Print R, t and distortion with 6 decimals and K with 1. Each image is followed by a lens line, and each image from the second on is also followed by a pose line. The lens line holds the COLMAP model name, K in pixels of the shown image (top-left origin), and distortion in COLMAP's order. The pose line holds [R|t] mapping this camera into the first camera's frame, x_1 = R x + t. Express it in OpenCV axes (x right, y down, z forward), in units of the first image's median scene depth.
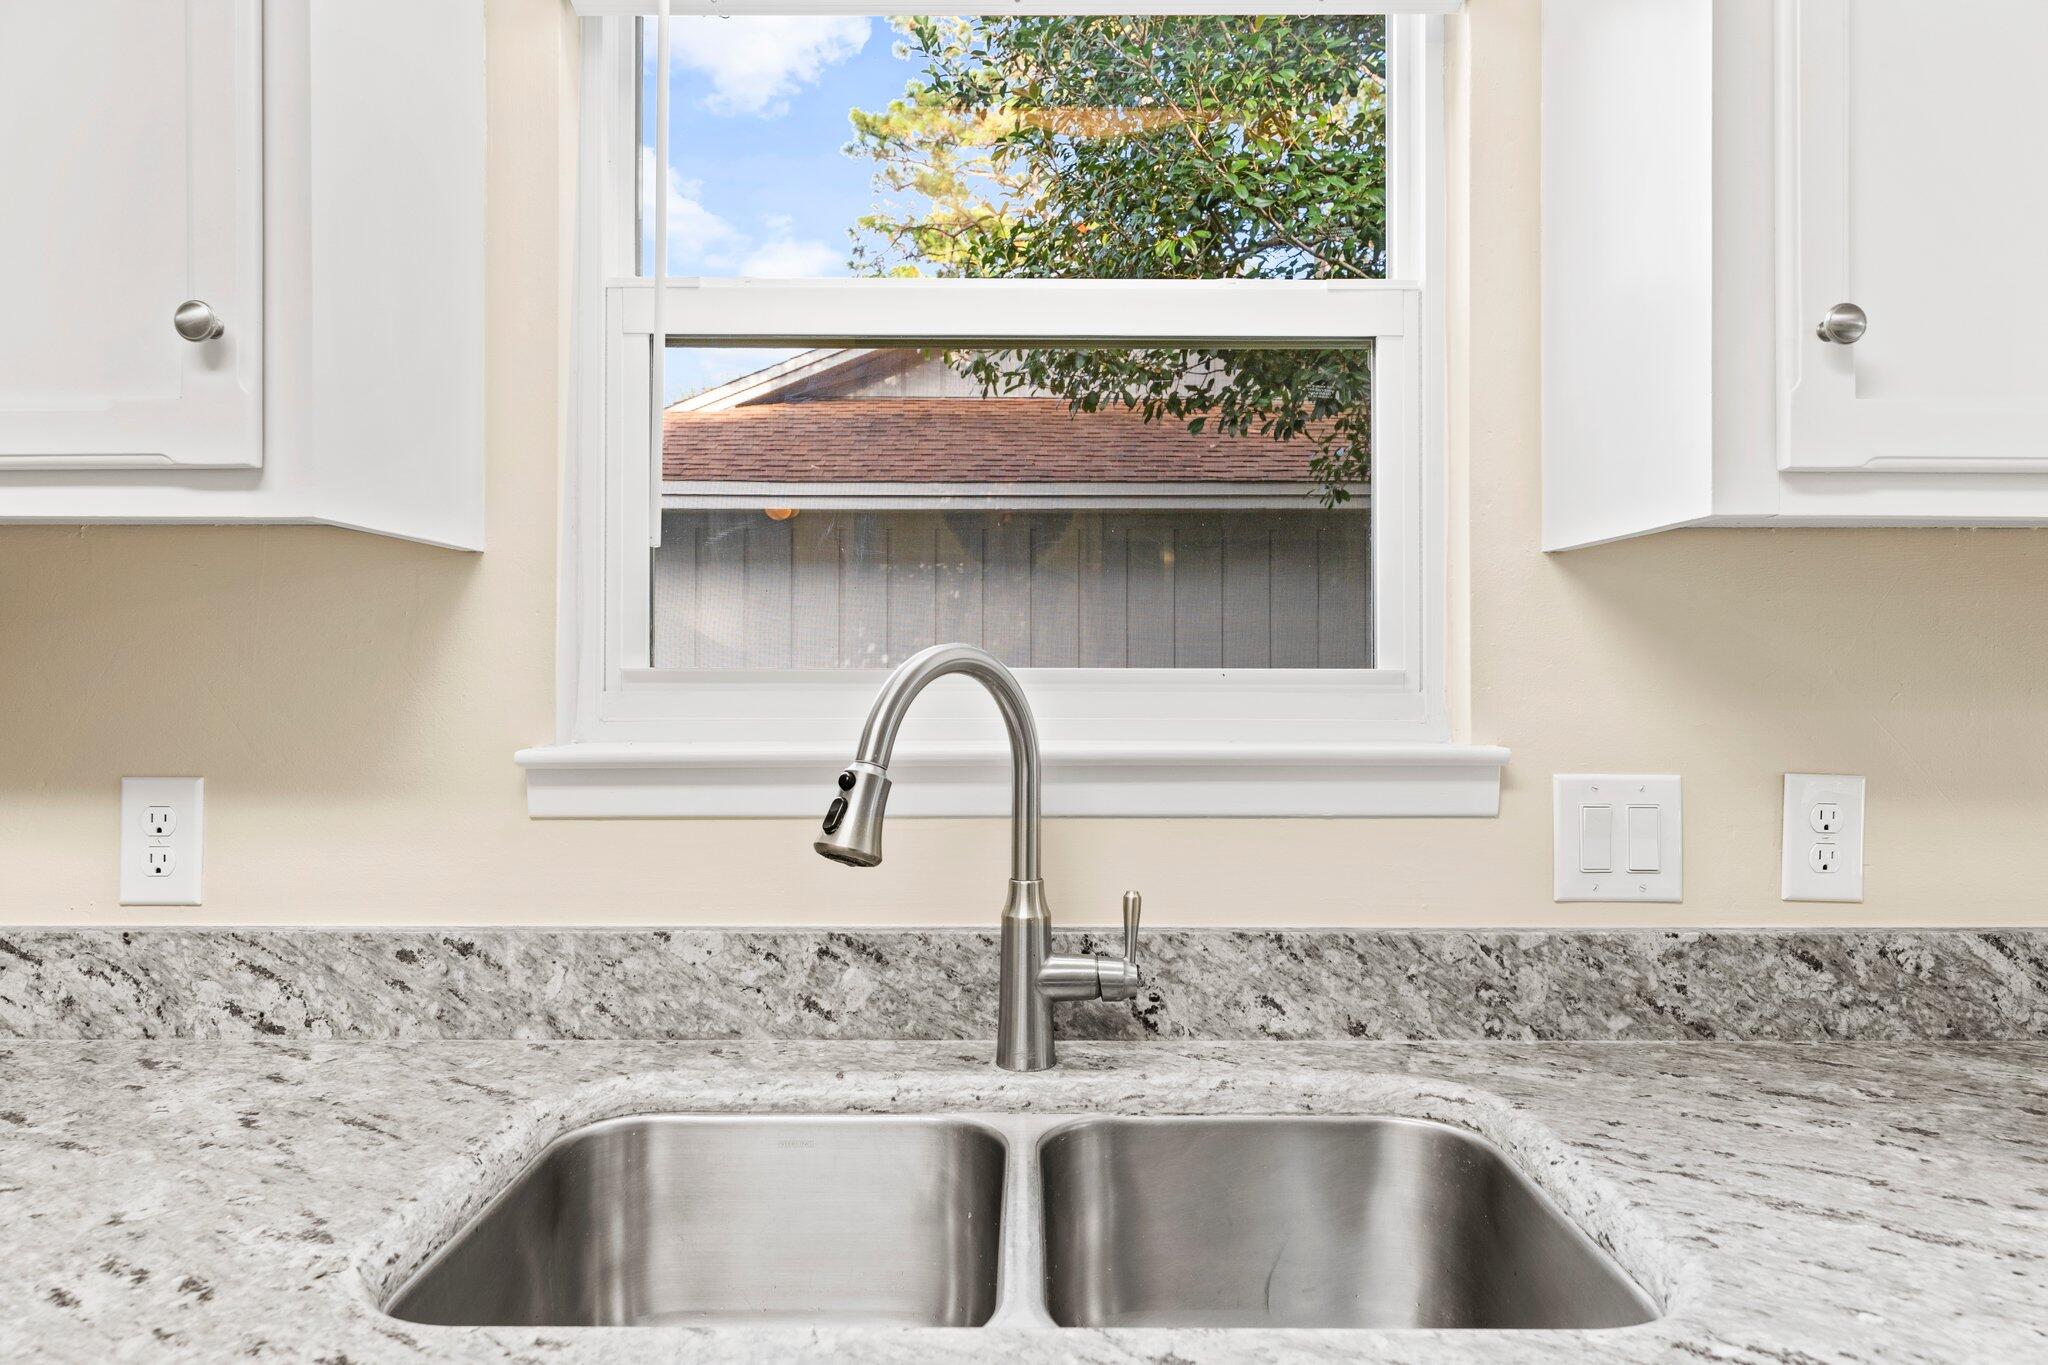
lens RADIAL K [[1294.6, 0, 1022.1], [0, 1294.6, 661.4], [0, 0, 1]] dist [0.008463, -0.003571]
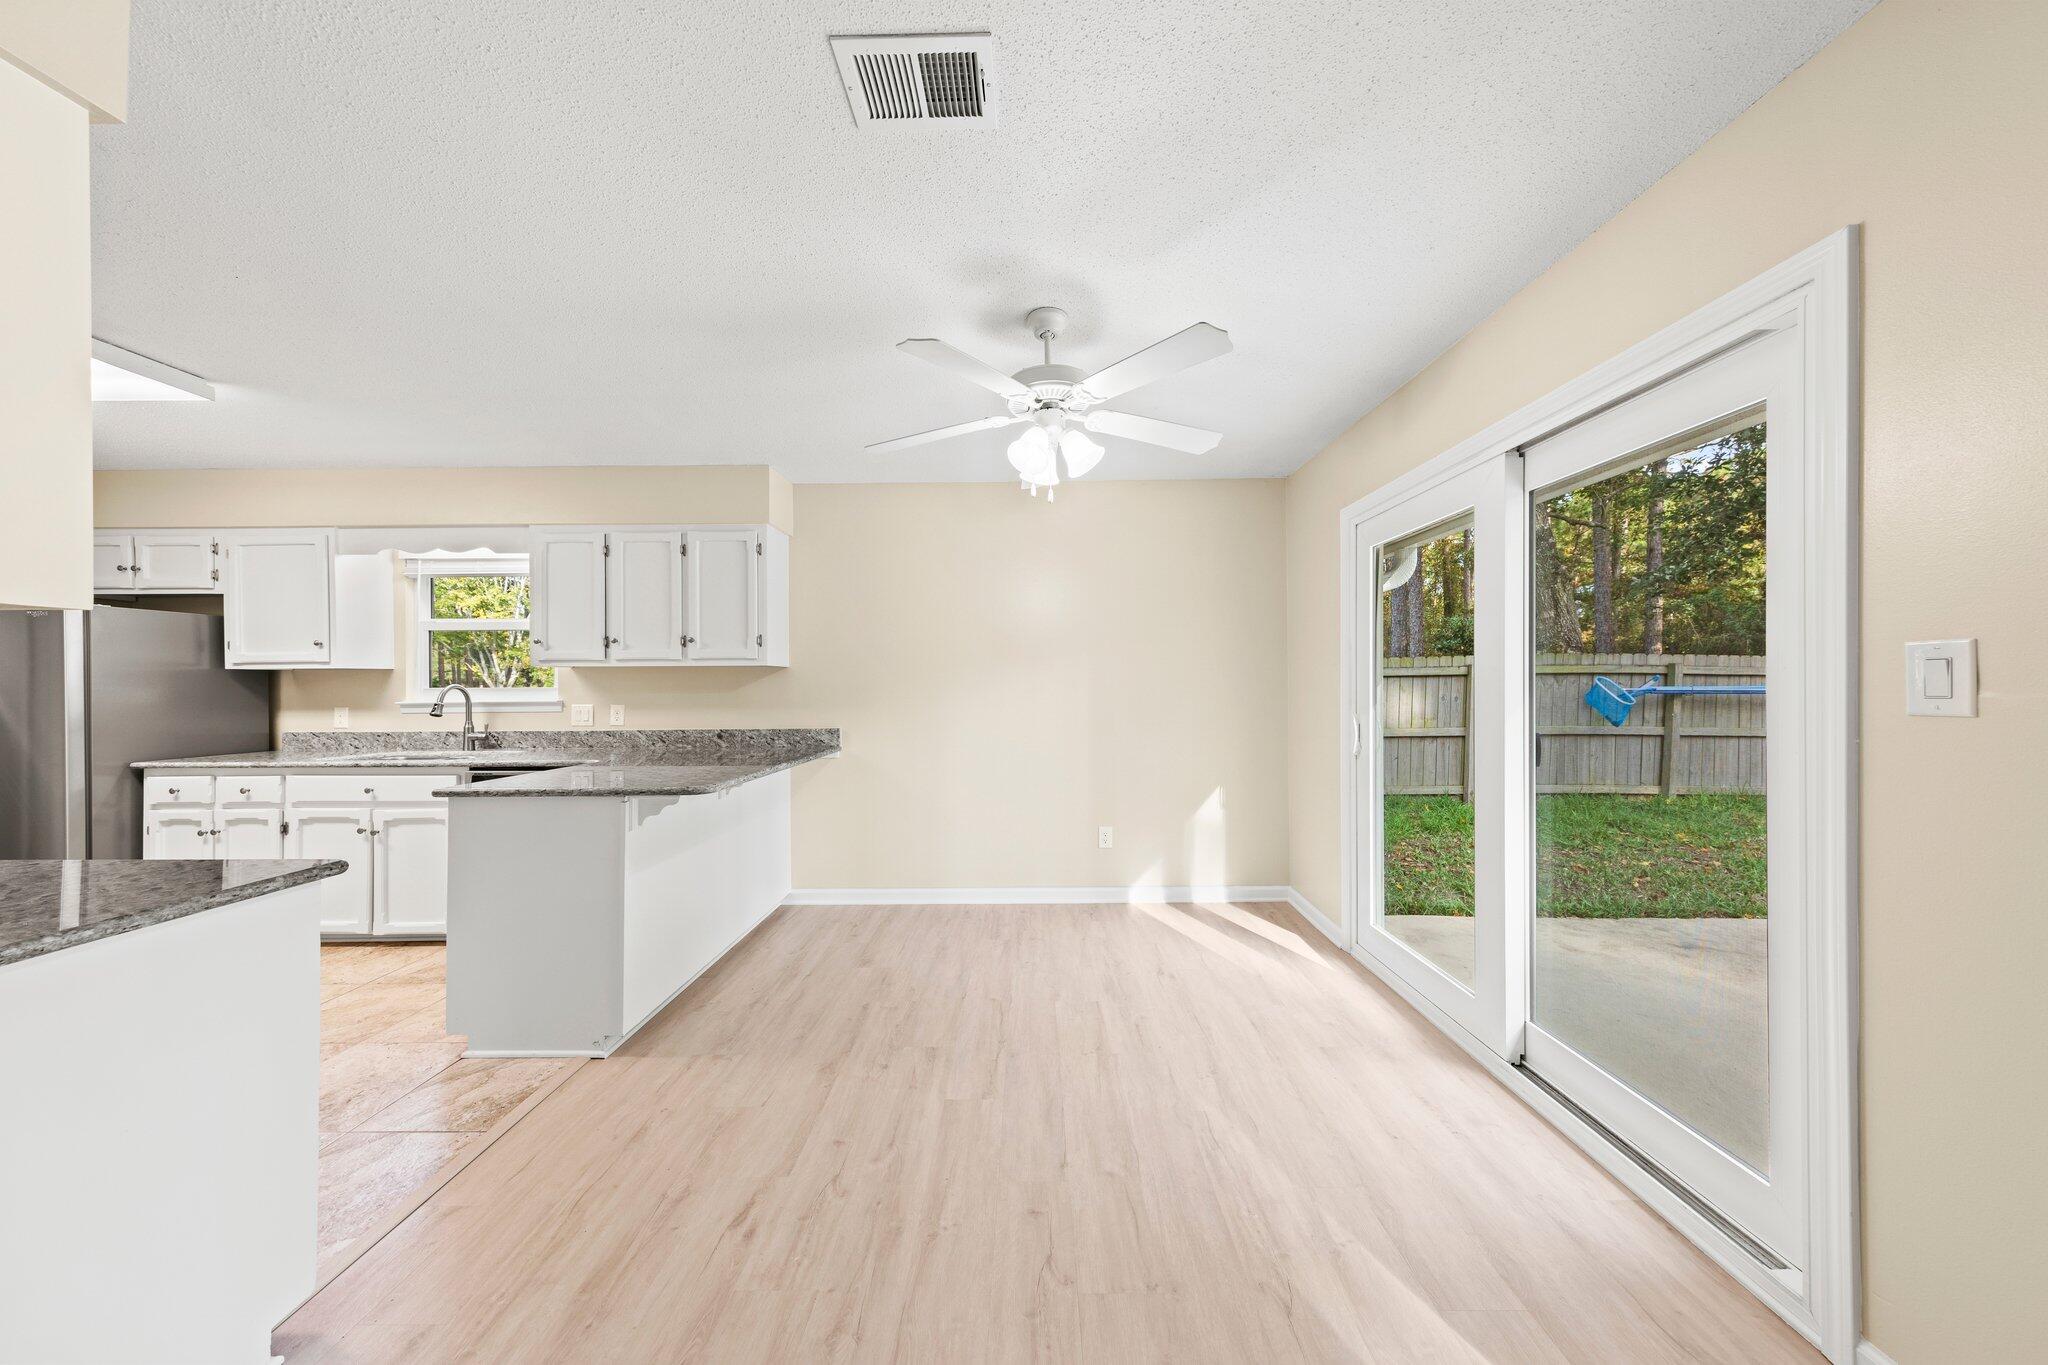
lens RADIAL K [[647.4, 0, 1039.1], [0, 647.4, 685.6], [0, 0, 1]] dist [0.006873, -0.000729]
pose [[0.999828, -0.007376, -0.016989, 2.678475], [0.007638, 0.999852, 0.015393, -0.032755], [0.016873, -0.015520, 0.999737, -2.001470]]
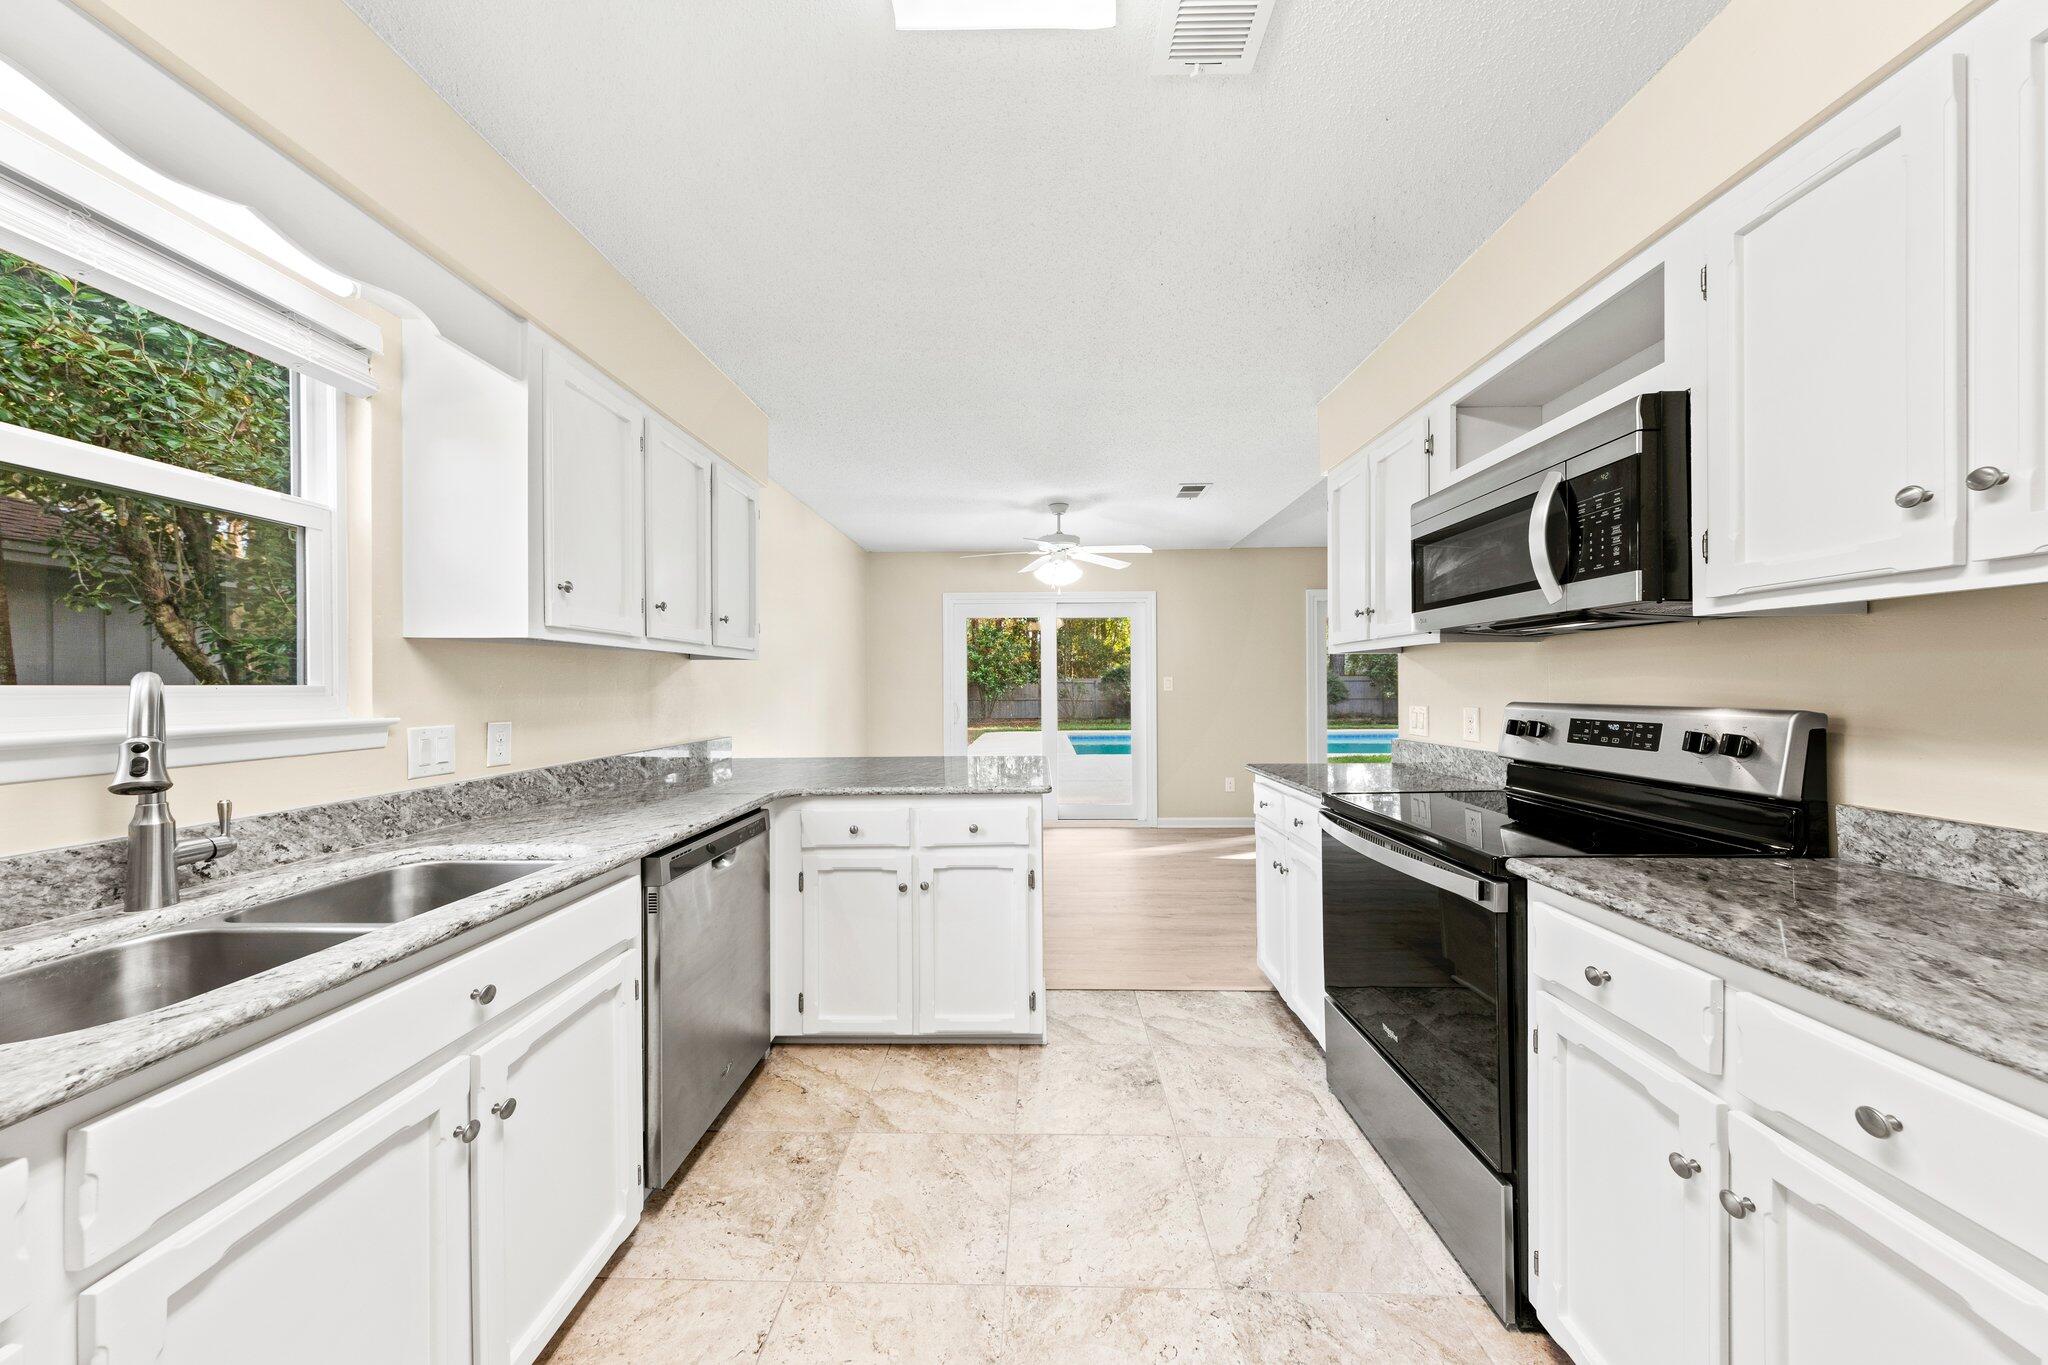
lens RADIAL K [[647.4, 0, 1028.1], [0, 647.4, 685.4], [0, 0, 1]] dist [0.006873, -0.000729]
pose [[0.025643, -0.001312, 0.999670, -0.816465], [-0.008194, 0.999965, 0.001523, -0.005571], [-0.999638, -0.008230, 0.025631, -0.214728]]
